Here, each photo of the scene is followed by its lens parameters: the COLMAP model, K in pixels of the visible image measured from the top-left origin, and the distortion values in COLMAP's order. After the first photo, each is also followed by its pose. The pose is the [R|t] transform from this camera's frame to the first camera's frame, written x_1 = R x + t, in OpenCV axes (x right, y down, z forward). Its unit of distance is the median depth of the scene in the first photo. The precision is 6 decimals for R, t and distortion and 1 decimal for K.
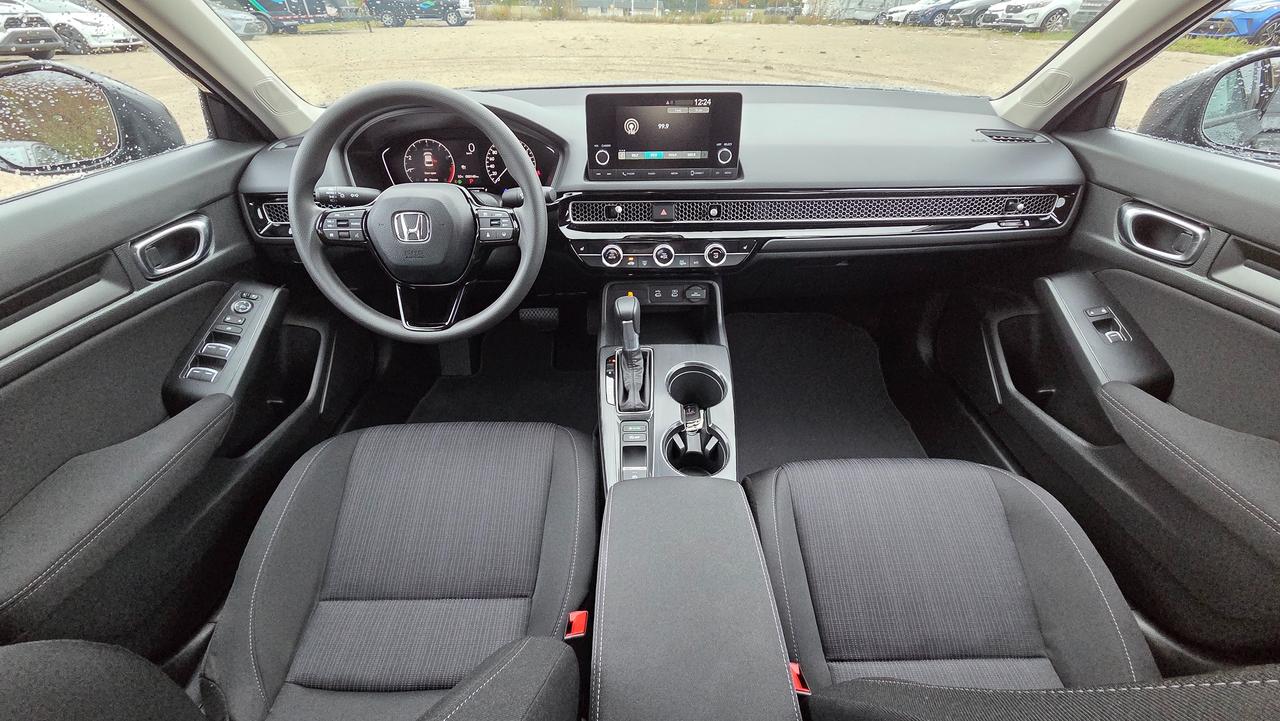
lens RADIAL K [[522.6, 0, 642.2], [0, 522.6, 357.1], [0, 0, 1]] dist [0.004814, -0.001461]
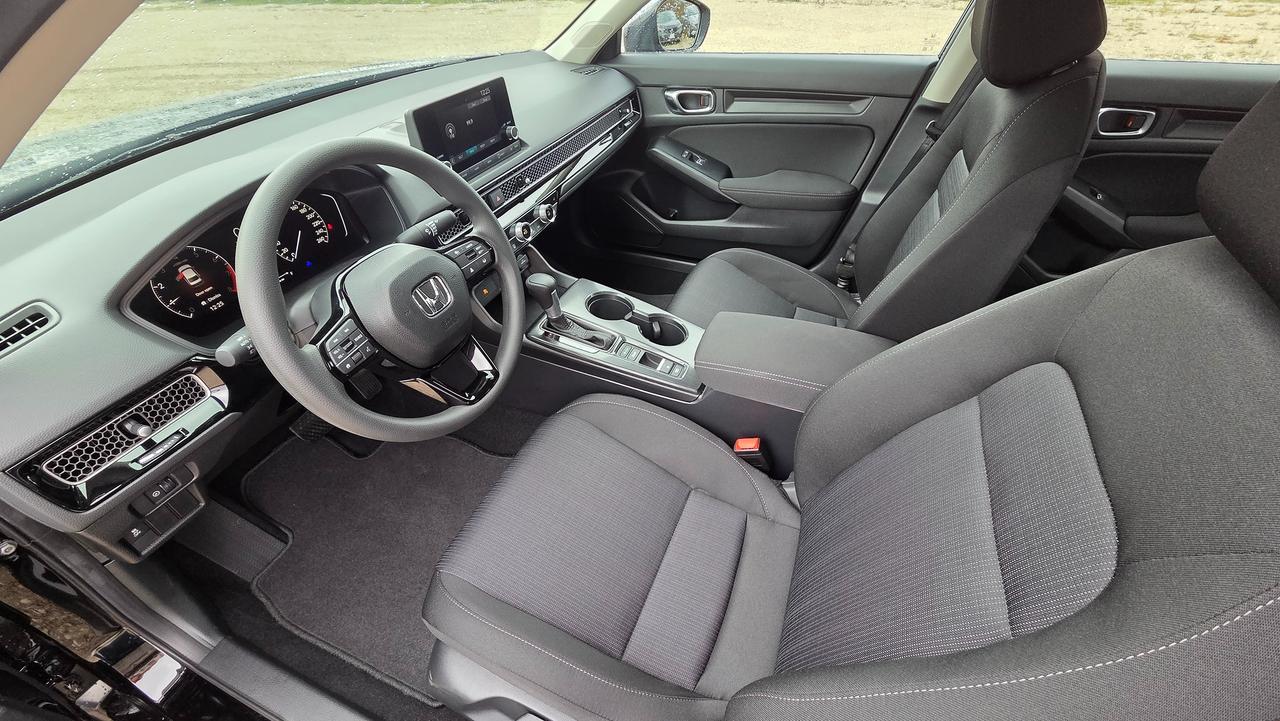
lens RADIAL K [[522.6, 0, 641.1], [0, 522.6, 354.1], [0, 0, 1]] dist [0.004814, -0.001461]
pose [[0.390216, -0.584487, 0.711411, -0.834827], [0.551453, 0.767114, 0.327775, -0.229648], [-0.737314, 0.264407, 0.621657, 0.199284]]
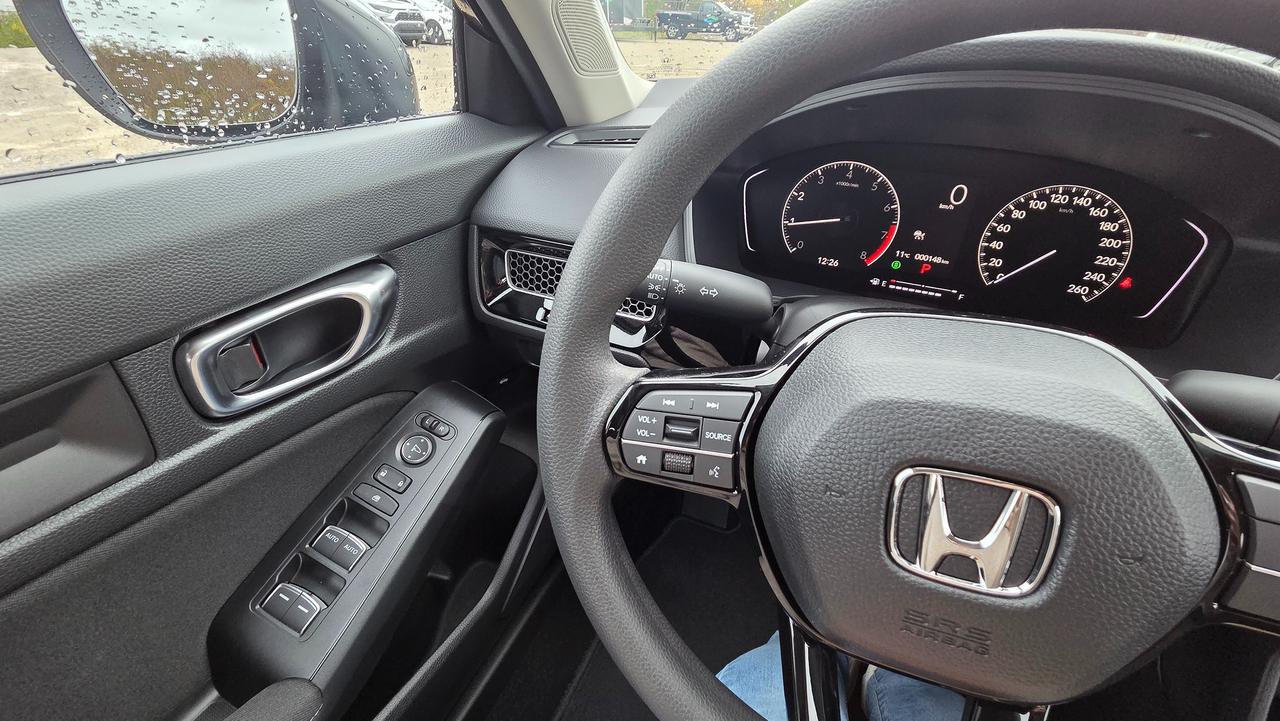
lens RADIAL K [[522.6, 0, 643.1], [0, 522.6, 362.8], [0, 0, 1]] dist [0.004814, -0.001461]
pose [[0.906473, 0.256717, -0.335266, -0.435470], [-0.262648, 0.964474, 0.028377, -0.251144], [0.330640, 0.062334, 0.941696, 0.618067]]
